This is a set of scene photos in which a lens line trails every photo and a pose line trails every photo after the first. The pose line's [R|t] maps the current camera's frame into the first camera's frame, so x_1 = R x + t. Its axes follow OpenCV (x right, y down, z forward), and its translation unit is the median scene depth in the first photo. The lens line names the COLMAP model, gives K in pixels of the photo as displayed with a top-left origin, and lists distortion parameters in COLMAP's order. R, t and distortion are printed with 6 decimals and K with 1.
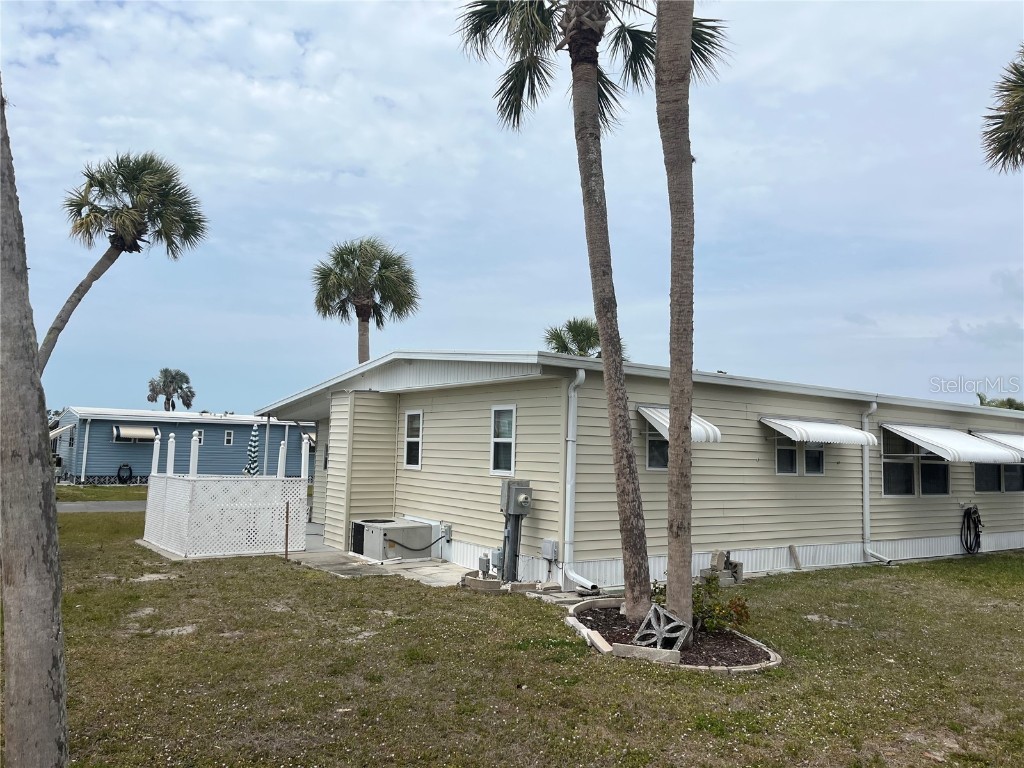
lens RADIAL K [[778.2, 0, 512.0], [0, 778.2, 384.0], [0, 0, 1]] dist [0.003853, -0.000339]
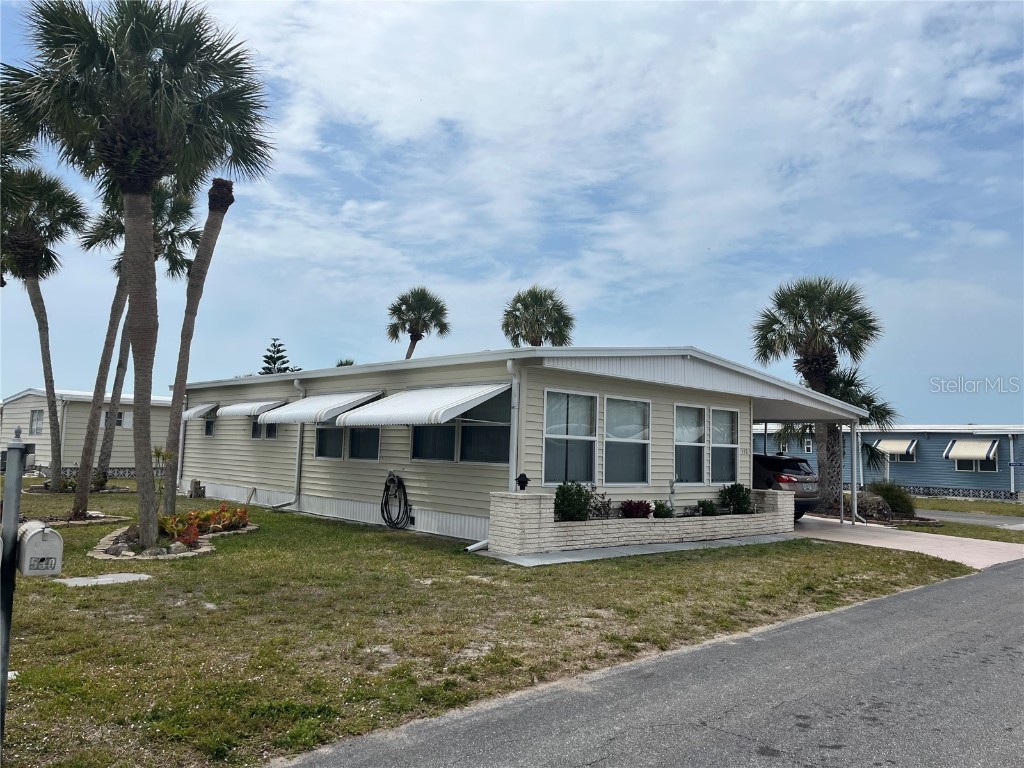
lens RADIAL K [[778.2, 0, 512.0], [0, 778.2, 384.0], [0, 0, 1]] dist [0.003853, -0.000339]
pose [[0.108903, -0.114067, -0.987486, 1.522074], [0.073885, 0.991575, -0.106391, 0.162375], [0.991303, -0.061374, 0.116414, 1.055210]]
